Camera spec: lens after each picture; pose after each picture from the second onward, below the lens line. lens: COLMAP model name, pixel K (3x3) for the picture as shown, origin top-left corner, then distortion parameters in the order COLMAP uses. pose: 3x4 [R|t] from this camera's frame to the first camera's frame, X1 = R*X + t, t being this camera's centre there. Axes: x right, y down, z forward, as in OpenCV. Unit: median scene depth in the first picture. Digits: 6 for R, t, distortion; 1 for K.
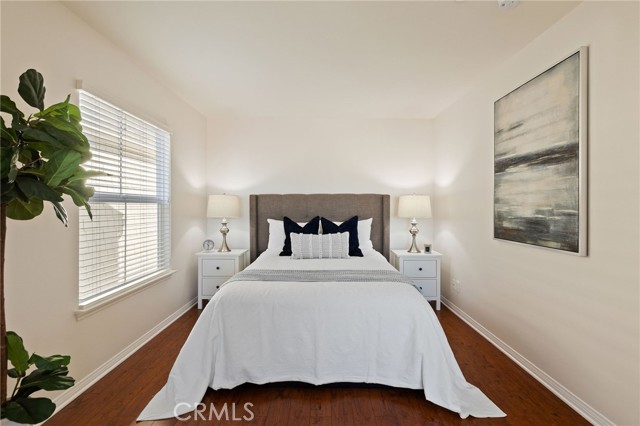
lens RADIAL K [[304.6, 0, 326.2], [0, 304.6, 205.0], [0, 0, 1]] dist [0.008482, -0.001507]
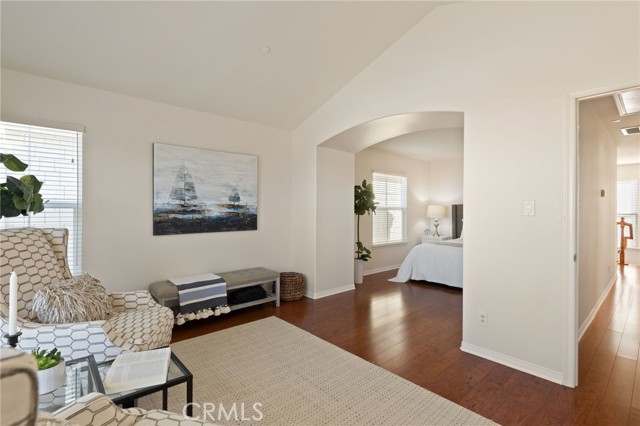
lens RADIAL K [[304.6, 0, 321.2], [0, 304.6, 210.1], [0, 0, 1]] dist [0.008482, -0.001507]
pose [[0.653665, 0.005560, -0.756763, 0.875356], [-0.001738, 0.999981, 0.005846, -0.020108], [0.756782, -0.002506, 0.653663, -1.046798]]
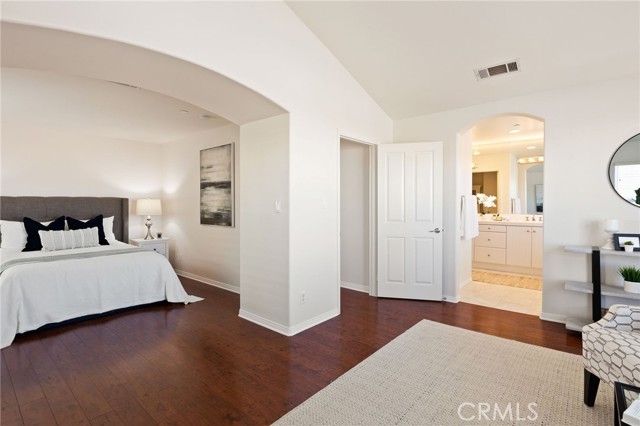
lens RADIAL K [[321.3, 0, 322.0], [0, 321.3, 209.6], [0, 0, 1]] dist [-0.000143, -0.002336]
pose [[0.665287, -0.016117, 0.746414, -0.417081], [-0.000354, 0.999760, 0.021903, -0.023052], [-0.746588, -0.014836, 0.665121, -0.853713]]
